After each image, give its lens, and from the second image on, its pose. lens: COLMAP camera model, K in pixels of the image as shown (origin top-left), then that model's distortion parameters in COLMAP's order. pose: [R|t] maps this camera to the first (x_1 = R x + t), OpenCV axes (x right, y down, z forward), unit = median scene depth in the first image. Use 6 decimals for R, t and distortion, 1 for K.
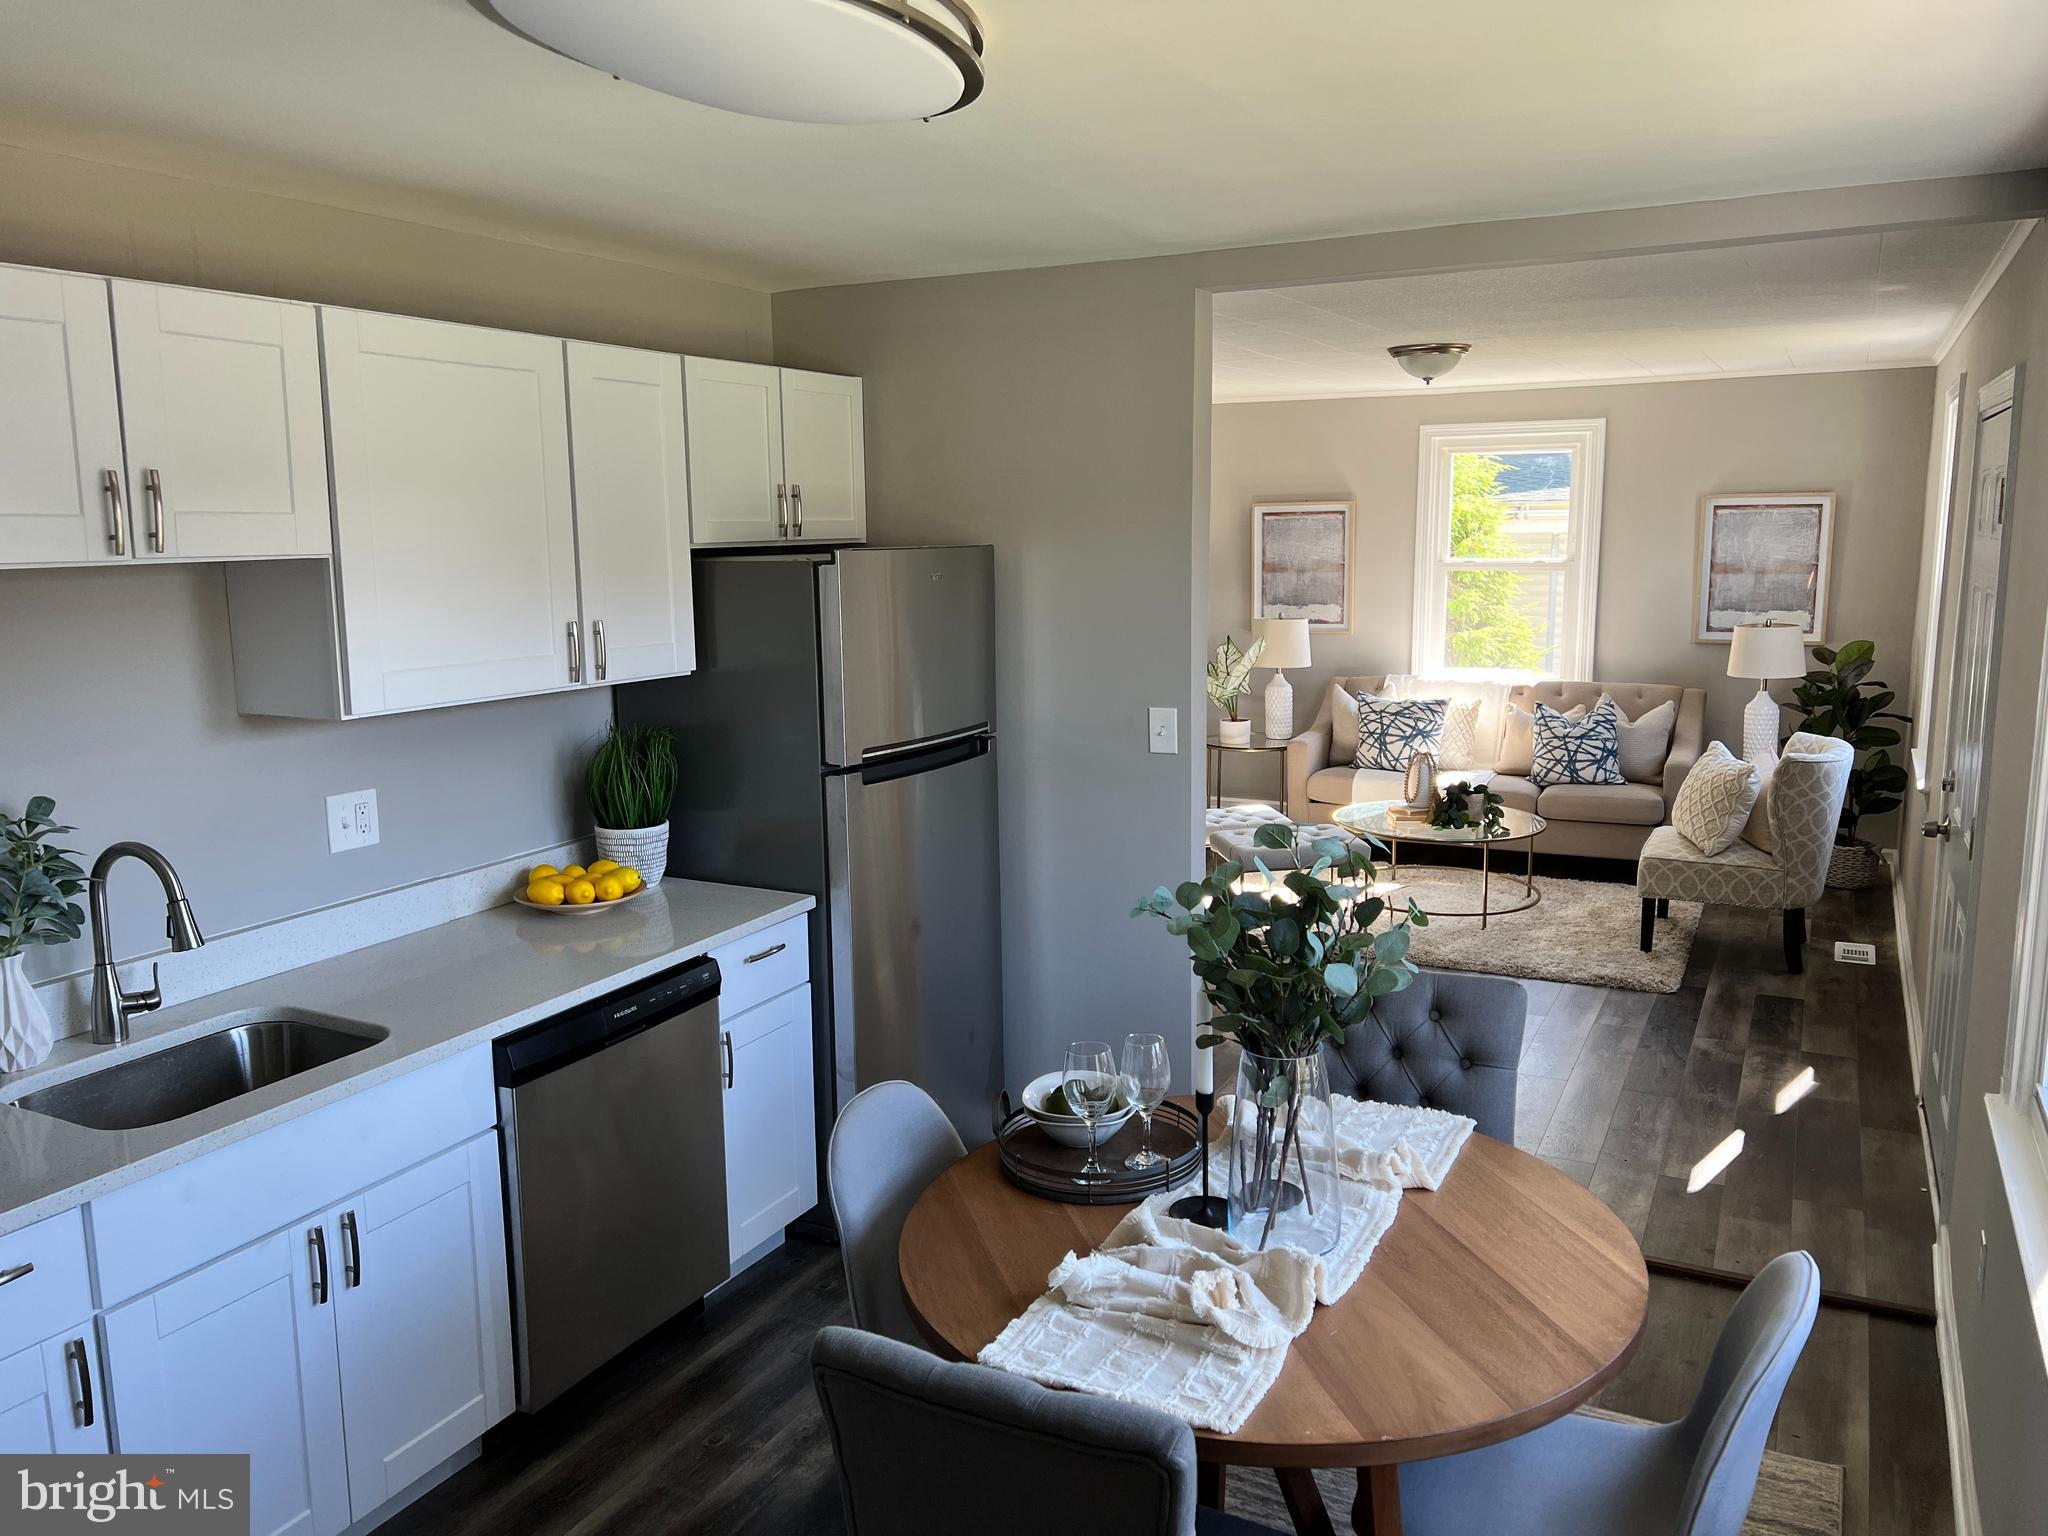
lens RADIAL K [[1546.8, 0, 1017.6], [0, 1546.8, 760.9], [0, 0, 1]] dist [0.078816, -0.114642]
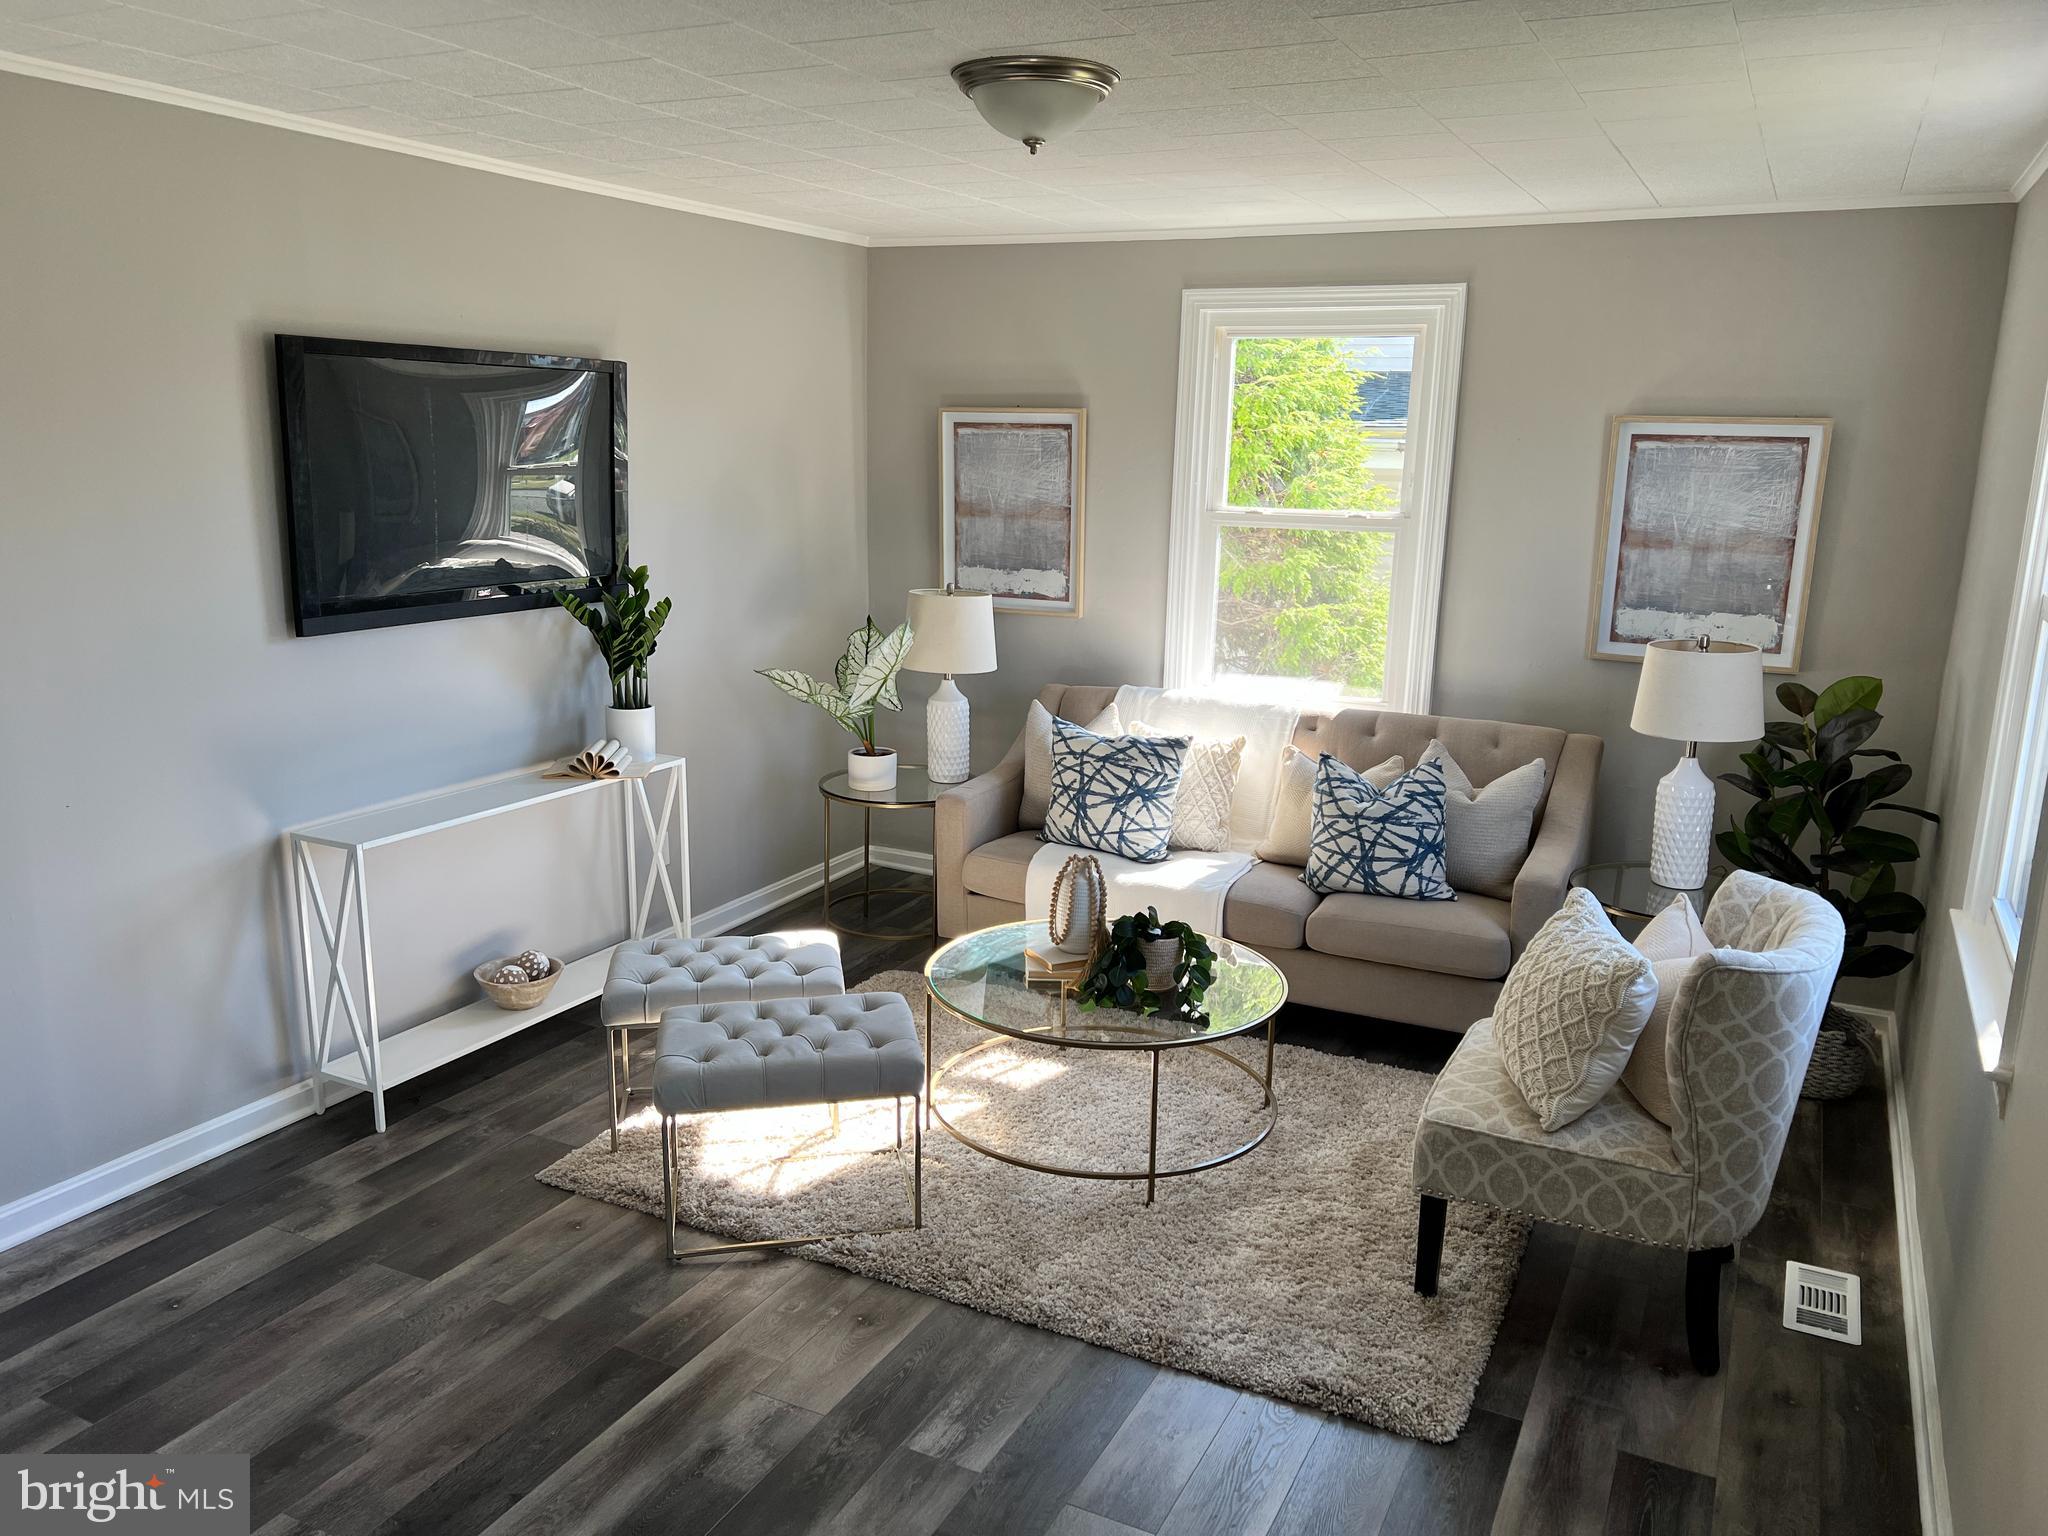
lens RADIAL K [[1552.9, 0, 1024.0], [0, 1552.9, 768.0], [0, 0, 1]] dist [0.102899, -0.149426]
pose [[0.999141, 0.032107, 0.026207, 0.435667], [-0.033450, 0.998061, 0.052494, -0.128889], [-0.024471, -0.053326, 0.998277, 0.858092]]
